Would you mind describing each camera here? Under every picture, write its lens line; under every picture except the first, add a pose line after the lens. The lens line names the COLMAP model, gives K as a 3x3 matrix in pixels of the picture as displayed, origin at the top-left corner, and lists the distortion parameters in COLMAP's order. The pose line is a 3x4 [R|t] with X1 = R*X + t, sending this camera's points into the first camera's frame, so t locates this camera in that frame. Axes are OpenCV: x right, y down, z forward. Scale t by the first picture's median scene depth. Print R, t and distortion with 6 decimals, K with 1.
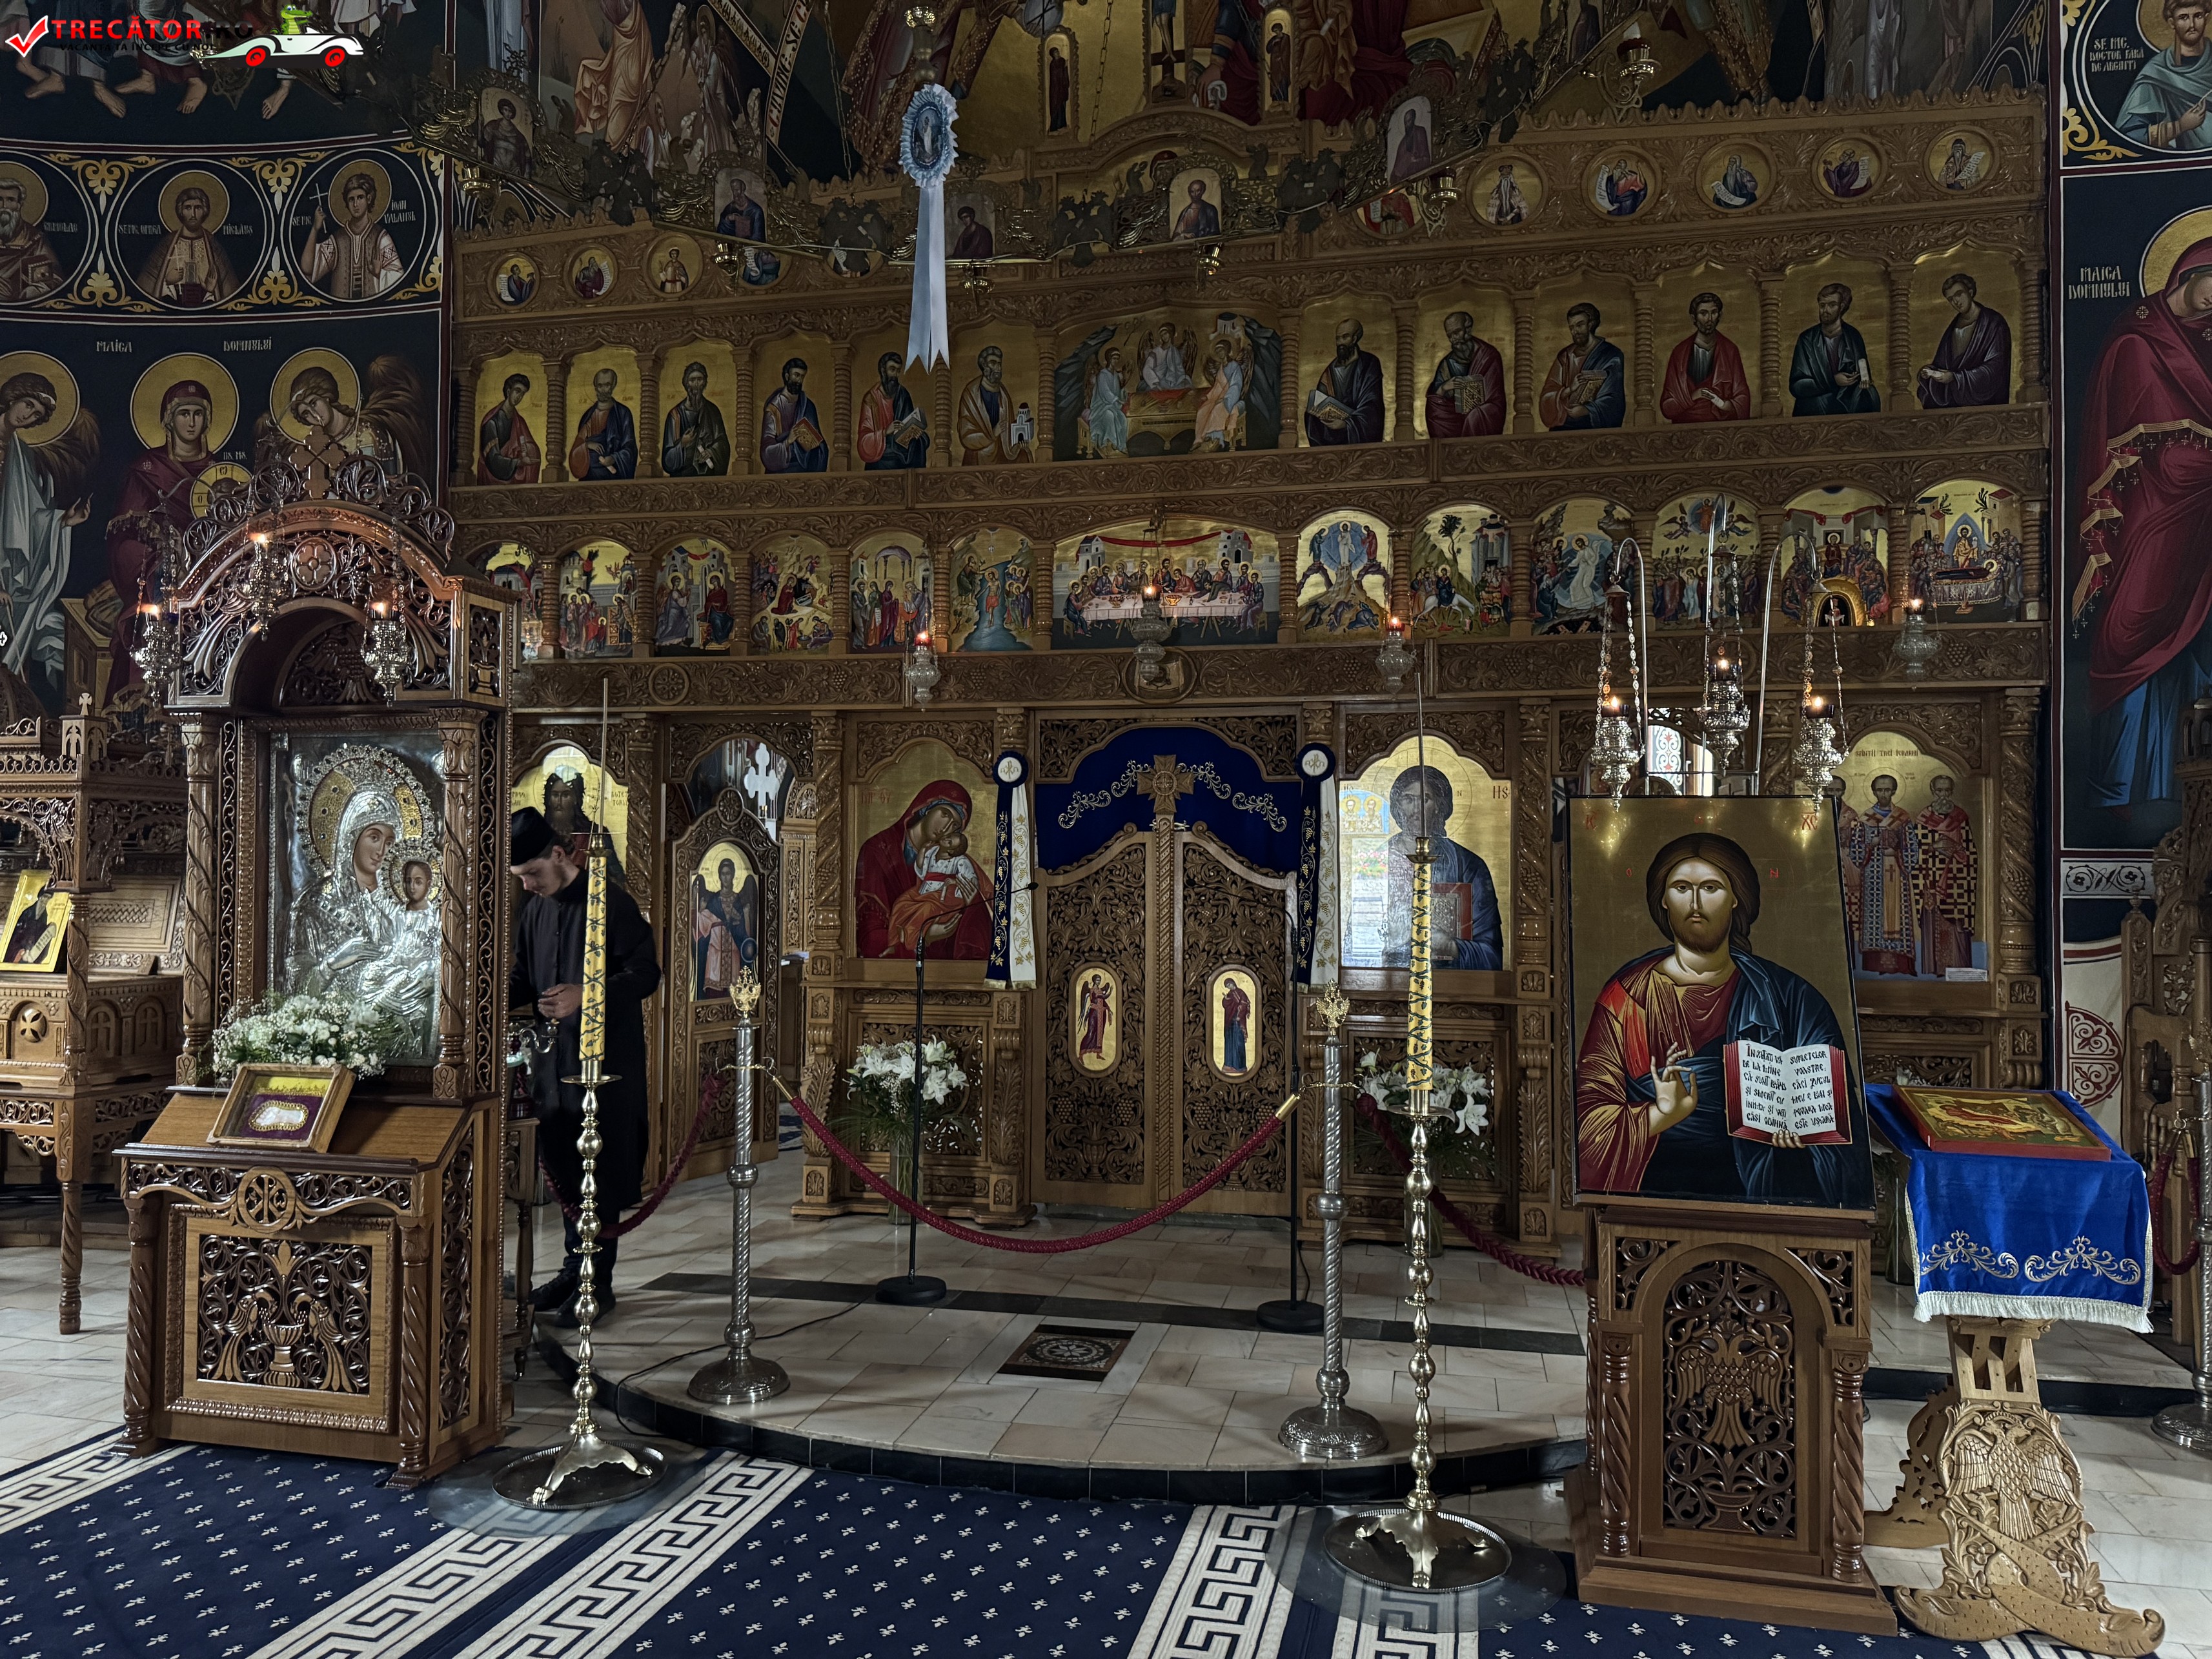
lens RADIAL K [[1550.7, 0, 1105.7], [0, 1550.7, 842.5], [0, 0, 1]] dist [0.047944, -0.053805]
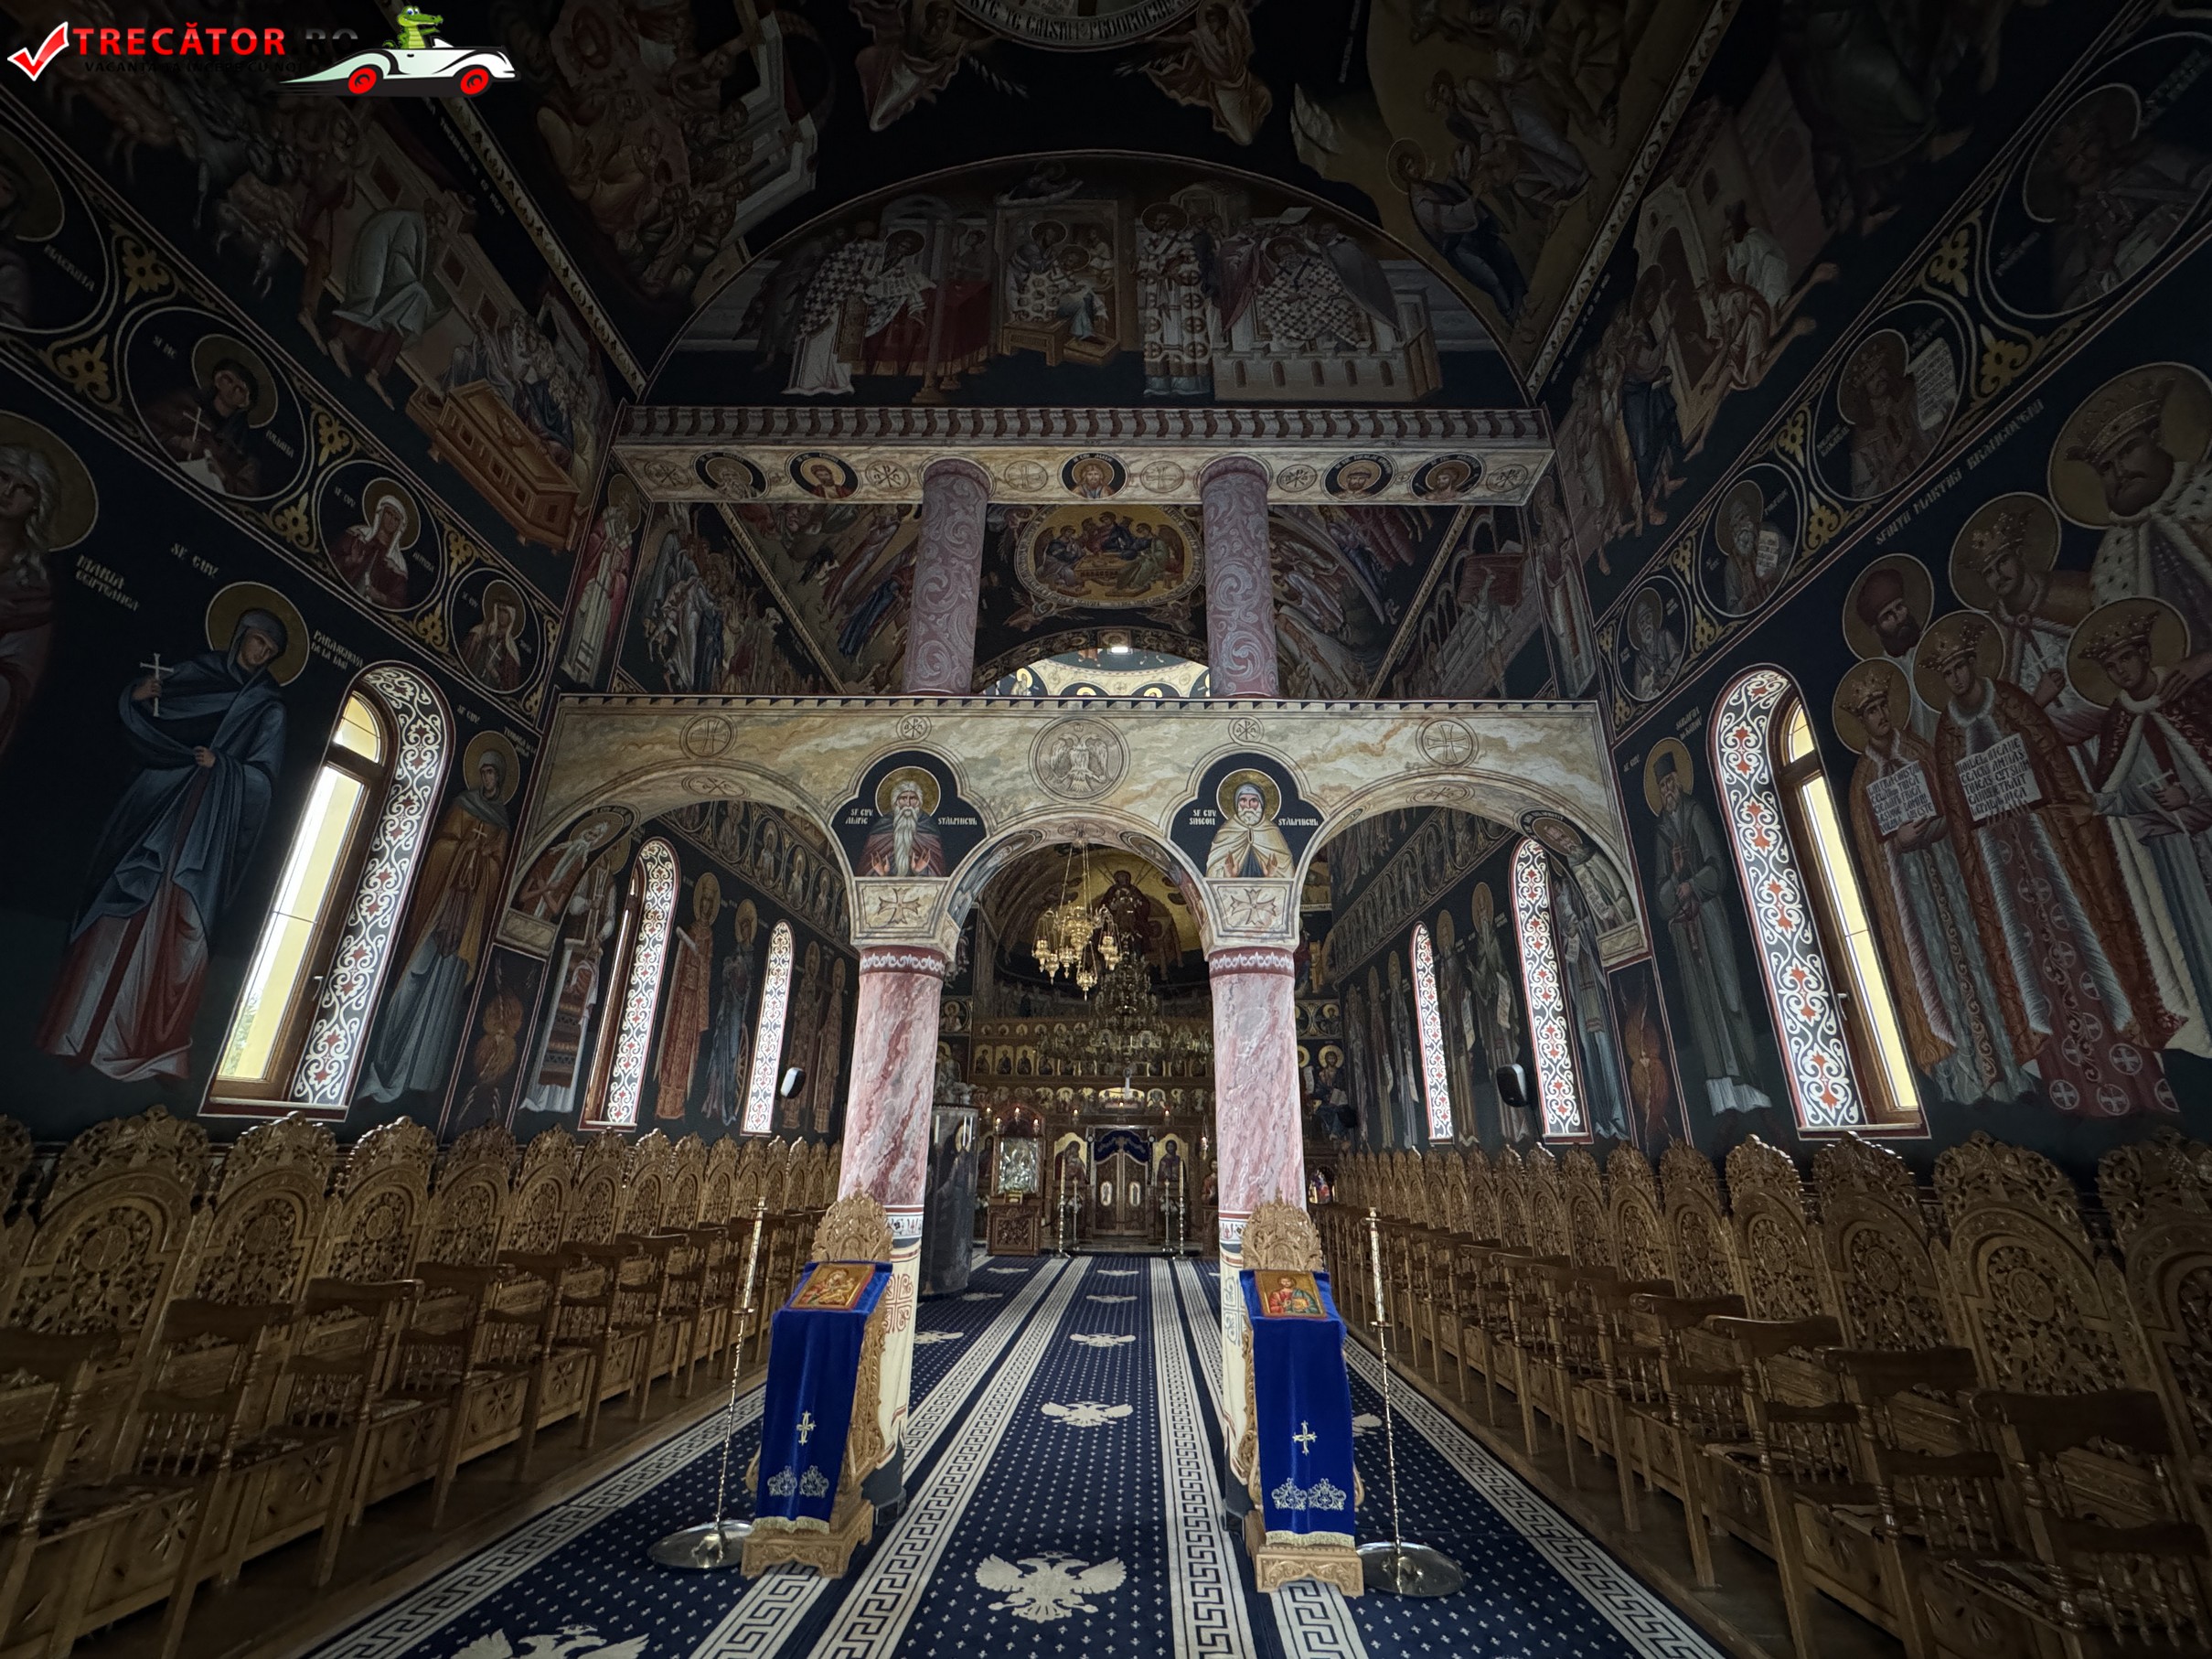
lens RADIAL K [[877.1, 0, 1104.6], [0, 877.1, 825.6], [0, 0, 1]] dist [-0.002054, 0.000116]
pose [[0.981606, 0.074191, 0.175913, -0.625525], [-0.010844, 0.941584, -0.336603, -0.051084], [-0.190609, 0.328504, 0.925069, -2.071636]]
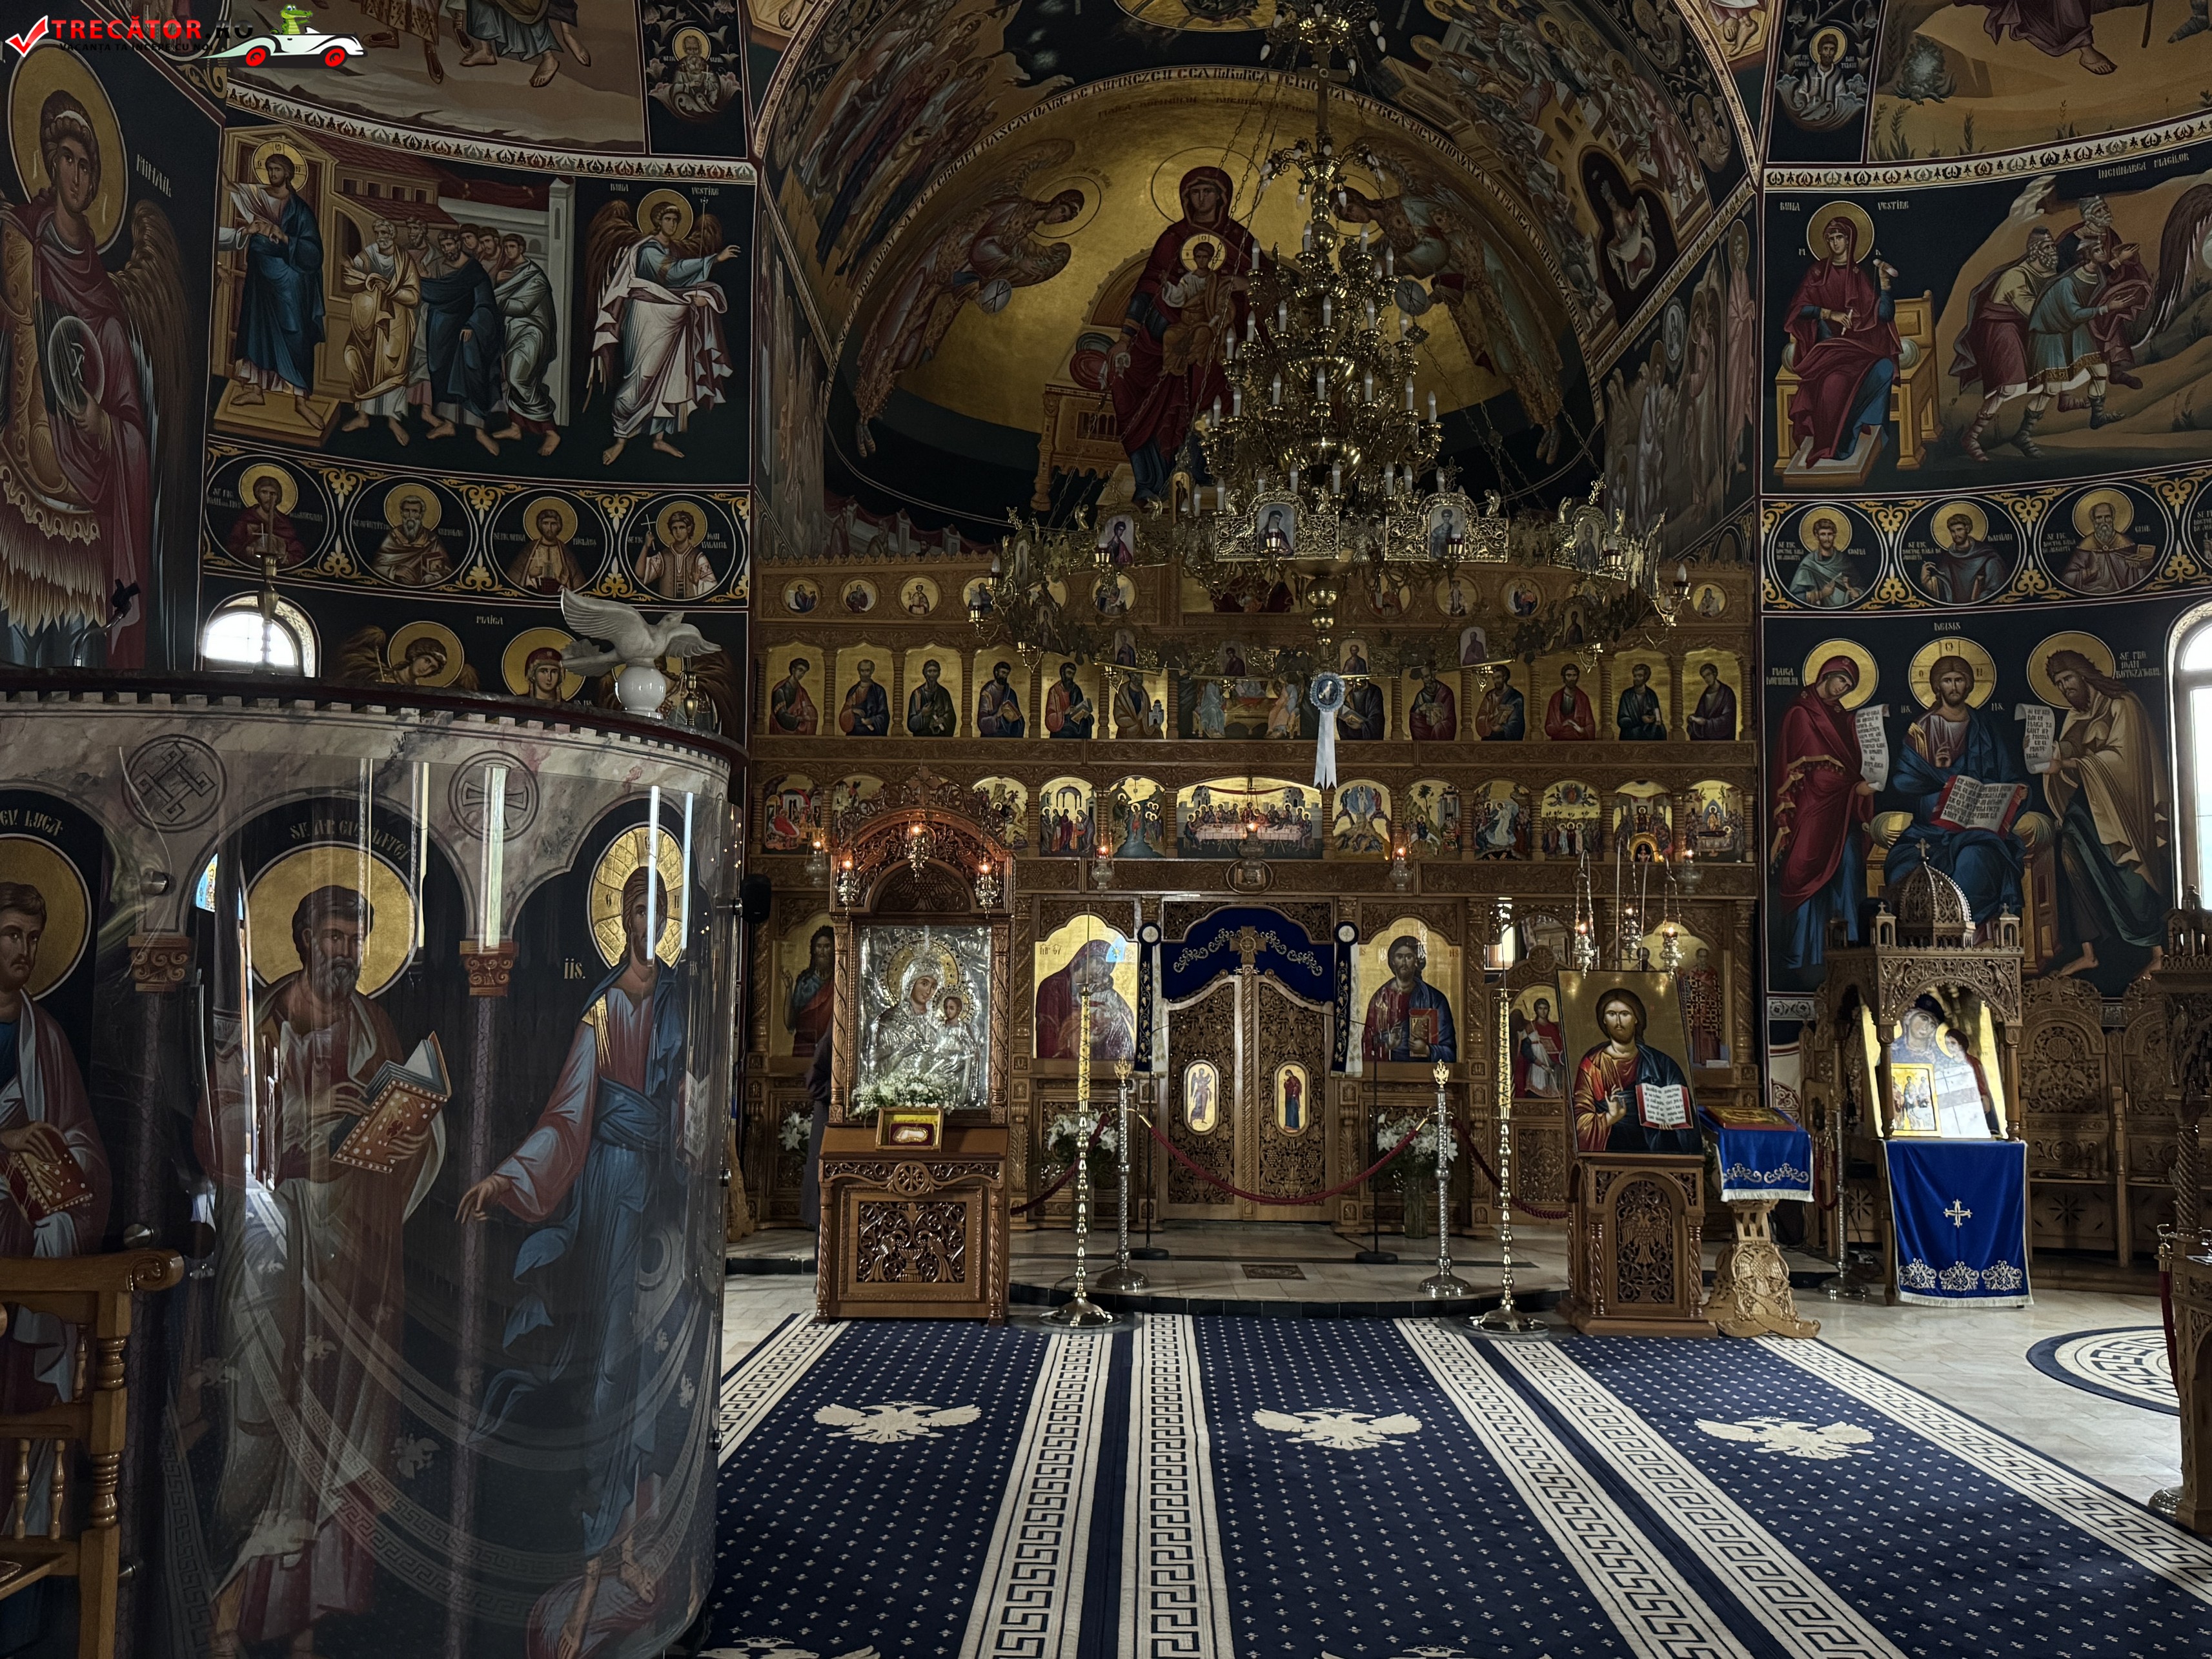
lens RADIAL K [[1793.6, 0, 1109.7], [0, 1793.6, 837.6], [0, 0, 1]] dist [0.148697, -0.293143]
pose [[0.977600, 0.020768, 0.209444, -0.510475], [-0.007011, 0.997781, -0.066215, -0.026311], [-0.210354, 0.063264, 0.975576, -0.798576]]
